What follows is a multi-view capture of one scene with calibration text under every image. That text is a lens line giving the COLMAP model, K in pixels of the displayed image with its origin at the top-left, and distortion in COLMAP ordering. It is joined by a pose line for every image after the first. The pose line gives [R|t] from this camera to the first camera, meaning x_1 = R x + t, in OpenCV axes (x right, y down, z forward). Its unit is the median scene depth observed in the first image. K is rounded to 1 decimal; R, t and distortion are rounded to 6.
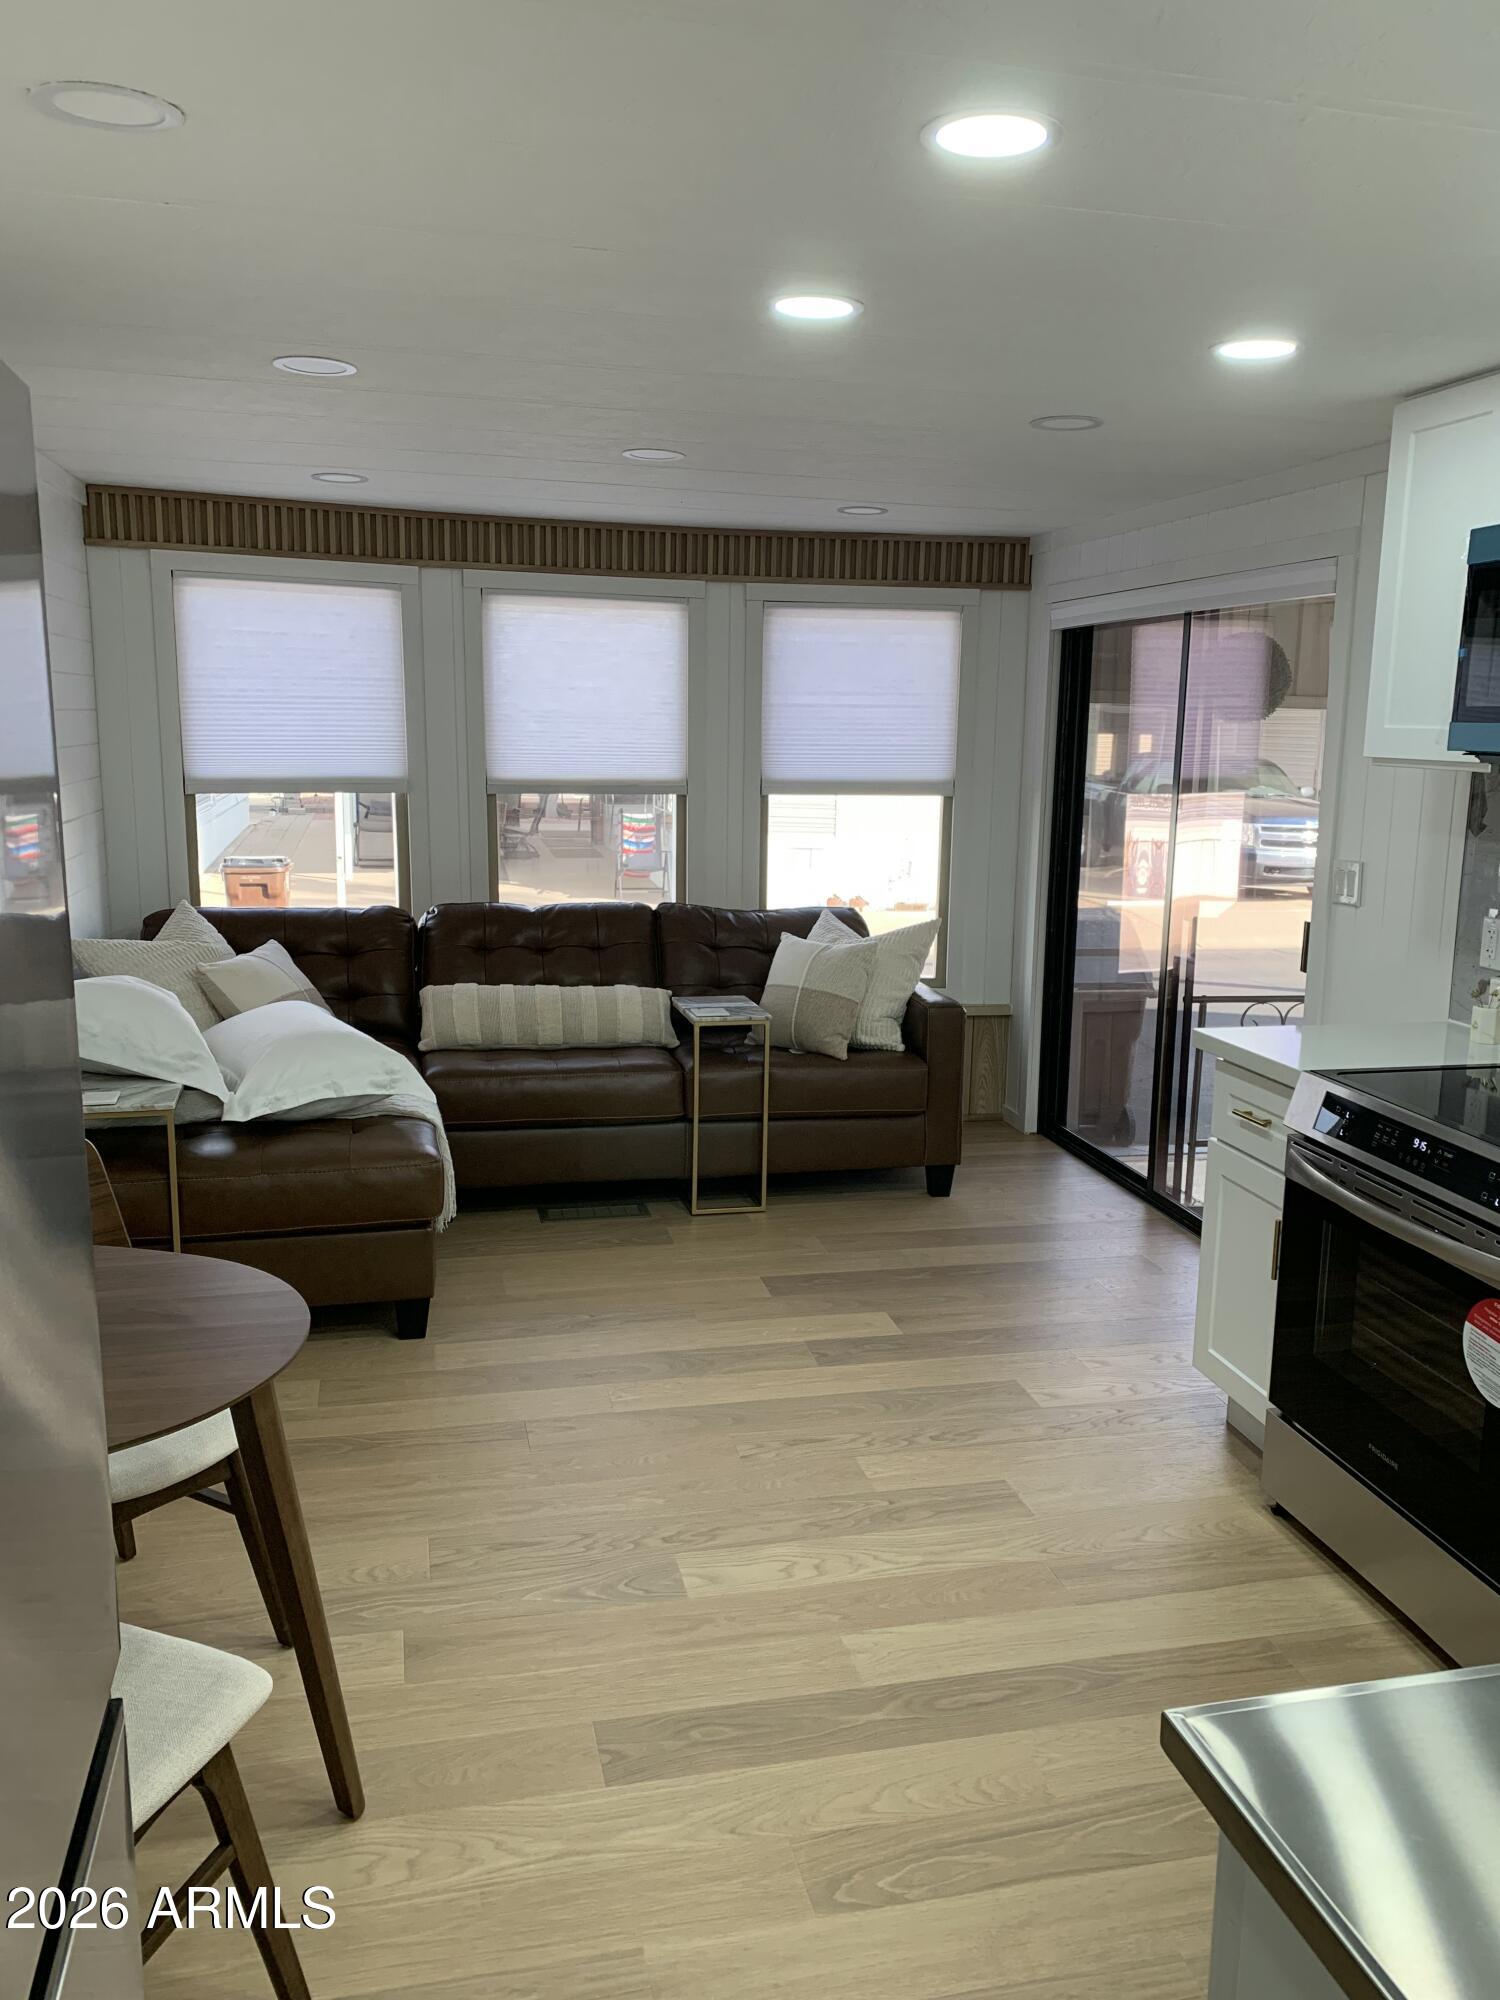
lens RADIAL K [[1532.2, 0, 753.9], [0, 1532.2, 1040.4], [0, 0, 1]] dist [0.222787, -0.573813]
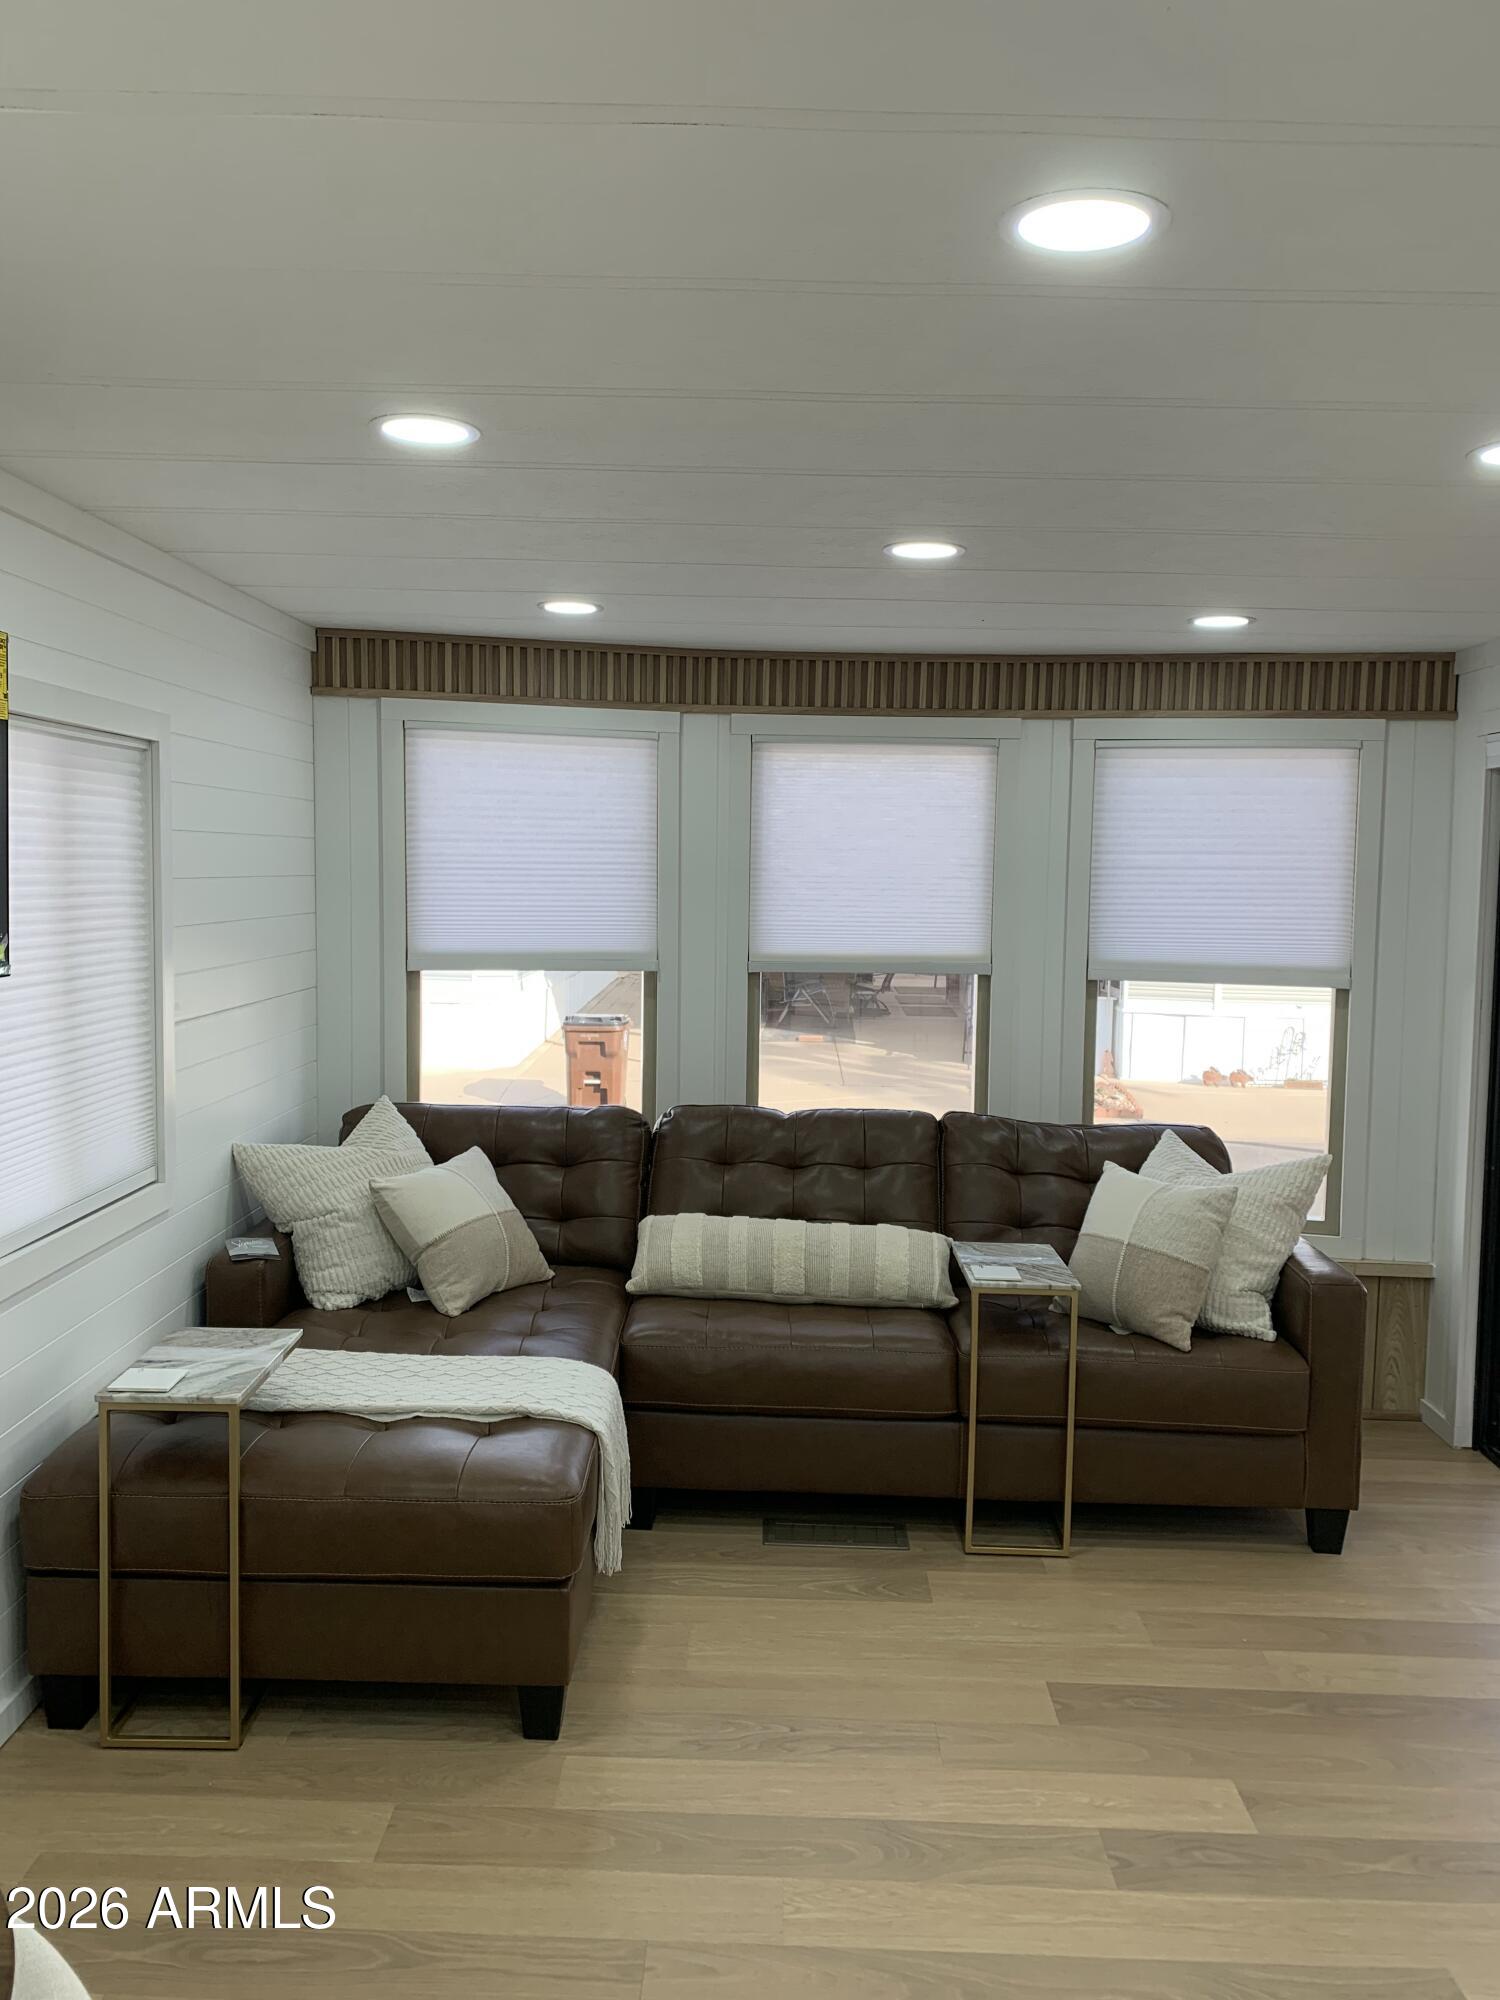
lens RADIAL K [[1535.4, 0, 750.0], [0, 1535.4, 1000.0], [0, 0, 1]] dist [0.007755, -0.006944]
pose [[0.969378, 0.020392, -0.244724, 0.032996], [-0.049705, 0.992212, -0.114211, -0.056098], [0.240489, 0.122877, 0.962843, 0.234912]]
